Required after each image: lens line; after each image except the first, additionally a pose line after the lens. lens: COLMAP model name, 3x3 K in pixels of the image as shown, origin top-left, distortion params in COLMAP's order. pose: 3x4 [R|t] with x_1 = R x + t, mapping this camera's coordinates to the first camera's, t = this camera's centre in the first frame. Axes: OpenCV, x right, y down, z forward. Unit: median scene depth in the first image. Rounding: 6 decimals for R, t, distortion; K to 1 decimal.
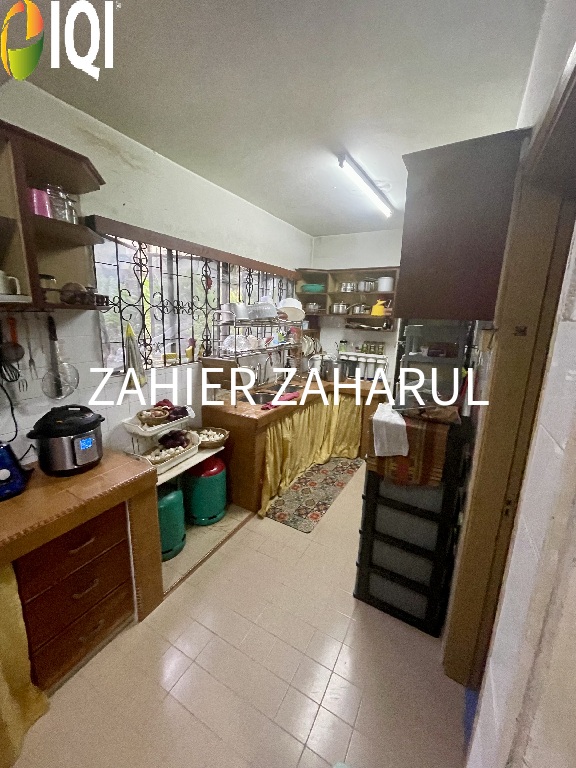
lens RADIAL K [[312.2, 0, 287.5], [0, 312.2, 380.5], [0, 0, 1]] dist [-0.000853, 0.001718]
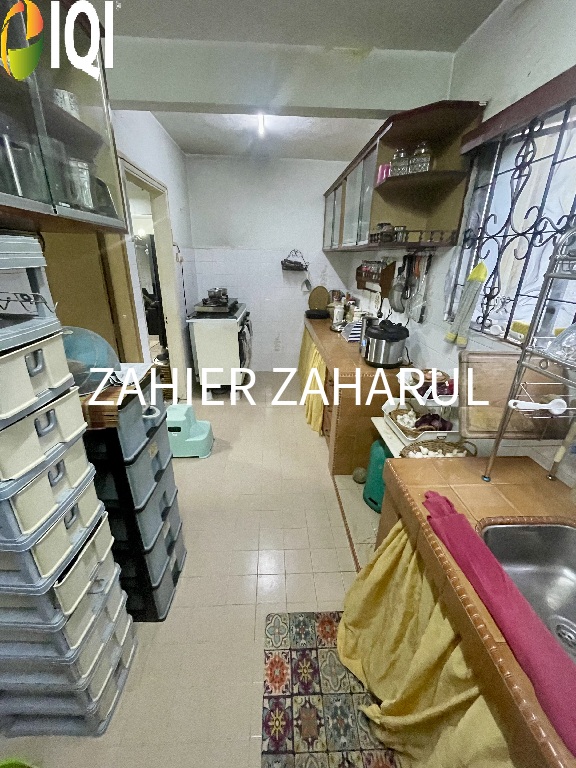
lens RADIAL K [[312.2, 0, 287.6], [0, 312.2, 381.6], [0, 0, 1]] dist [-0.000853, 0.001718]
pose [[-0.855872, 0.139333, -0.498066, 0.288421], [-0.160210, 0.844231, 0.511476, -0.220734], [0.491748, 0.517553, -0.700231, 1.273479]]
